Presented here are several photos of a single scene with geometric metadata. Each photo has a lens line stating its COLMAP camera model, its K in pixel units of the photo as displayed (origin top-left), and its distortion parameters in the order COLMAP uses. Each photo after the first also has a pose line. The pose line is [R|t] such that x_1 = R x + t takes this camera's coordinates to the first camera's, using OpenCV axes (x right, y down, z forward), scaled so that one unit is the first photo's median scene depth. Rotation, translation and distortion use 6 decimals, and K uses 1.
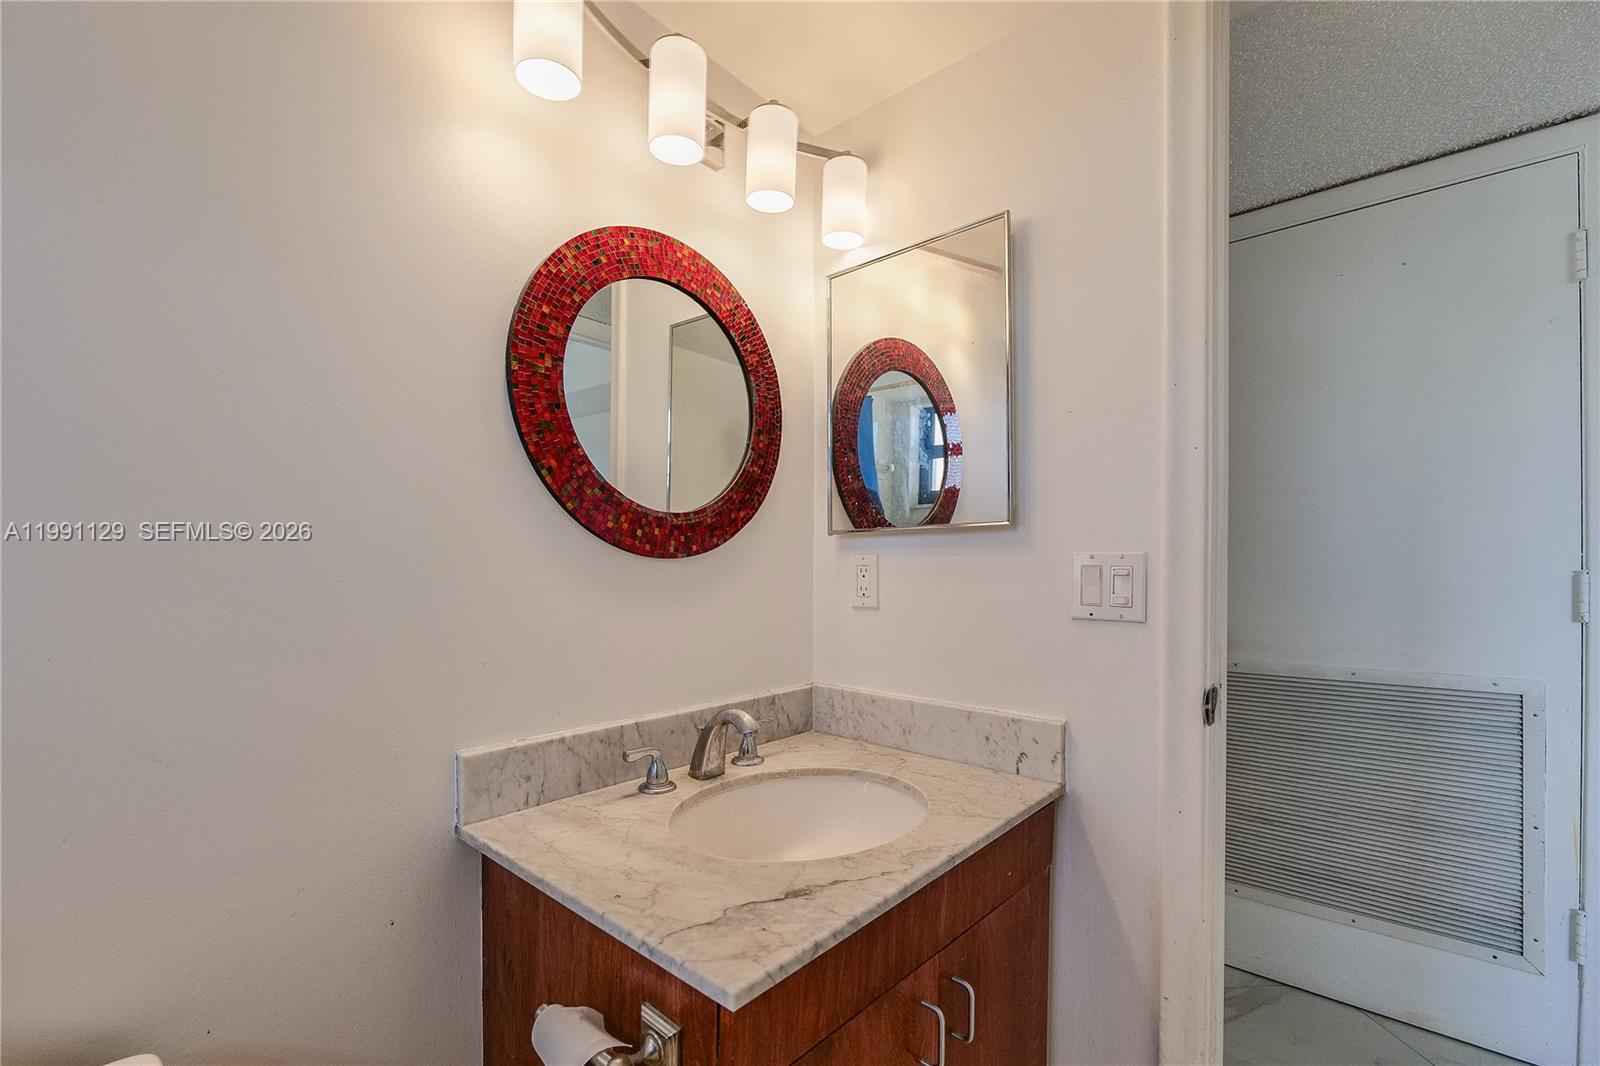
lens RADIAL K [[706.3, 0, 804.9], [0, 706.3, 574.2], [0, 0, 1]] dist [-0.000874, -0.000082]
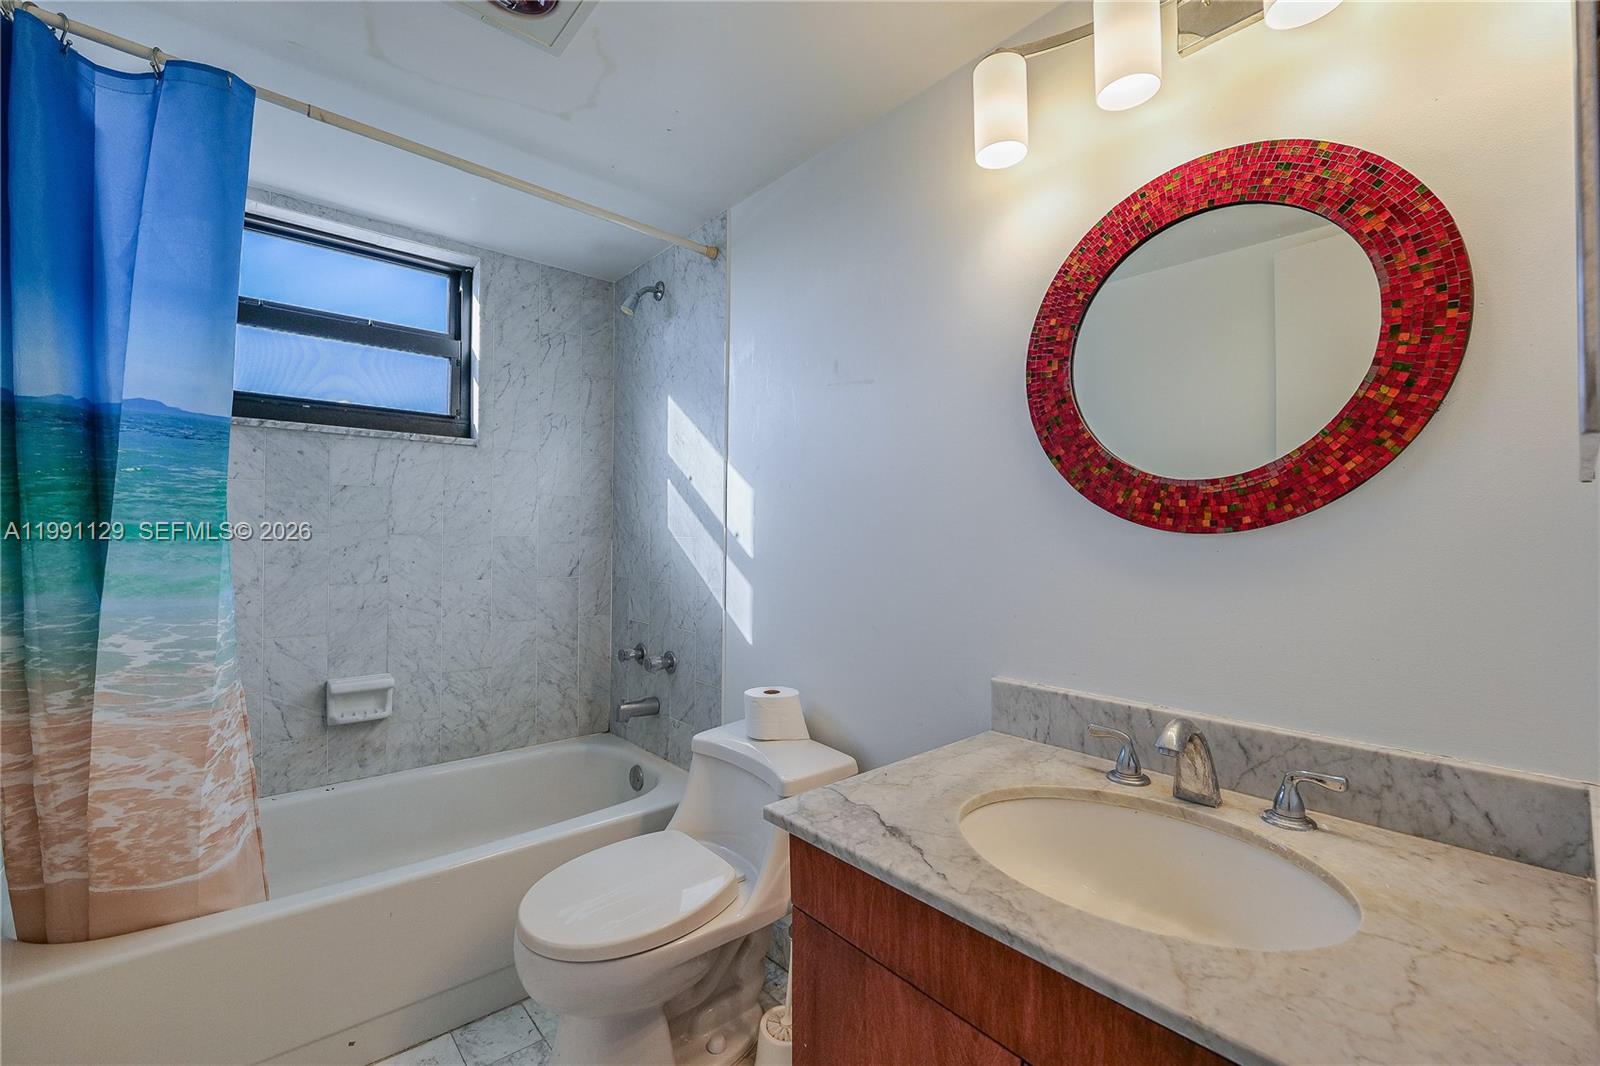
lens RADIAL K [[692.4, 0, 792.2], [0, 692.4, 545.7], [0, 0, 1]] dist [-0.003987, -0.000525]
pose [[-0.165271, 0.008235, -0.986214, 0.747164], [-0.018283, 0.999768, 0.011412, -0.008925], [0.986079, 0.019917, -0.165082, 0.686890]]
